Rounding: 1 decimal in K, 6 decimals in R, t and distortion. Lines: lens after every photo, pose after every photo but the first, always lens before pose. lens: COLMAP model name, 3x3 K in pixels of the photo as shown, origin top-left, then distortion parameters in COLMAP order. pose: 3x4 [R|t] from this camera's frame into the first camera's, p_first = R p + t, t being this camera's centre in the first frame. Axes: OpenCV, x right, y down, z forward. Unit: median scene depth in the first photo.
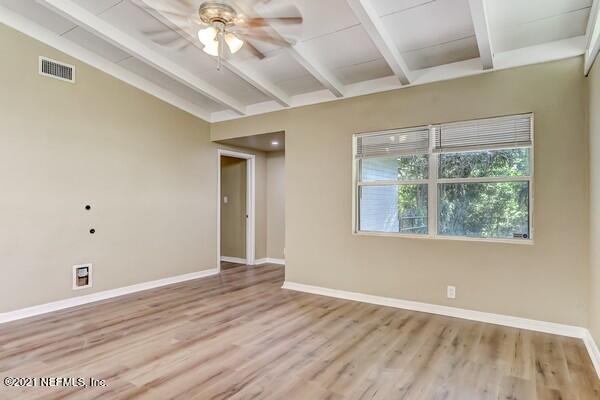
lens RADIAL K [[341.6, 0, 300.4], [0, 341.6, 201.9], [0, 0, 1]] dist [-0.004649, 0.001725]
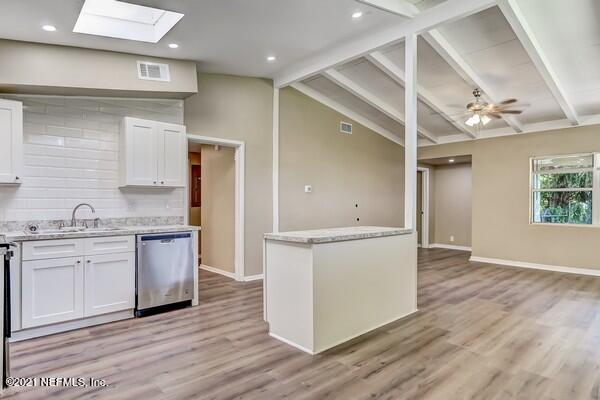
lens RADIAL K [[341.6, 0, 296.8], [0, 341.6, 202.6], [0, 0, 1]] dist [-0.004649, 0.001725]
pose [[0.967502, 0.002879, -0.252846, -0.505609], [-0.002254, 0.999994, 0.002763, -0.002361], [0.252852, -0.002103, 0.967503, -0.776819]]
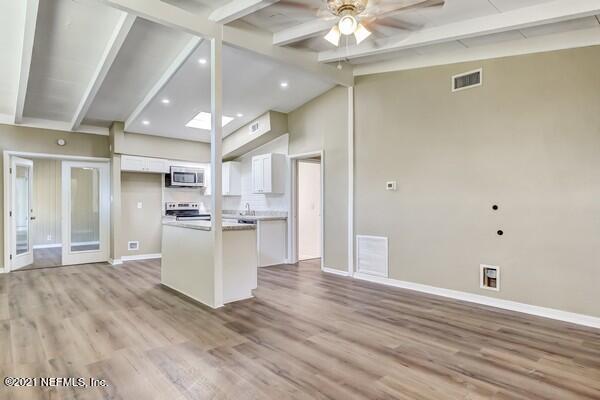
lens RADIAL K [[341.6, 0, 290.2], [0, 341.6, 201.9], [0, 0, 1]] dist [-0.004649, 0.001725]
pose [[-0.273045, -0.000379, -0.962001, 0.482490], [0.002464, 0.999996, -0.001093, 0.000625], [0.961998, -0.002668, -0.273043, 0.745275]]
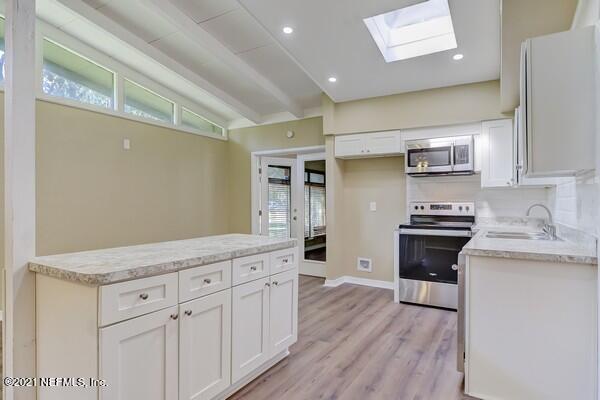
lens RADIAL K [[341.6, 0, 298.0], [0, 341.6, 202.2], [0, 0, 1]] dist [-0.004649, 0.001725]
pose [[-0.999063, 0.000125, -0.043289, -0.762199], [0.000215, 0.999998, -0.002069, 0.002290], [0.043289, -0.002076, -0.999060, 0.697029]]
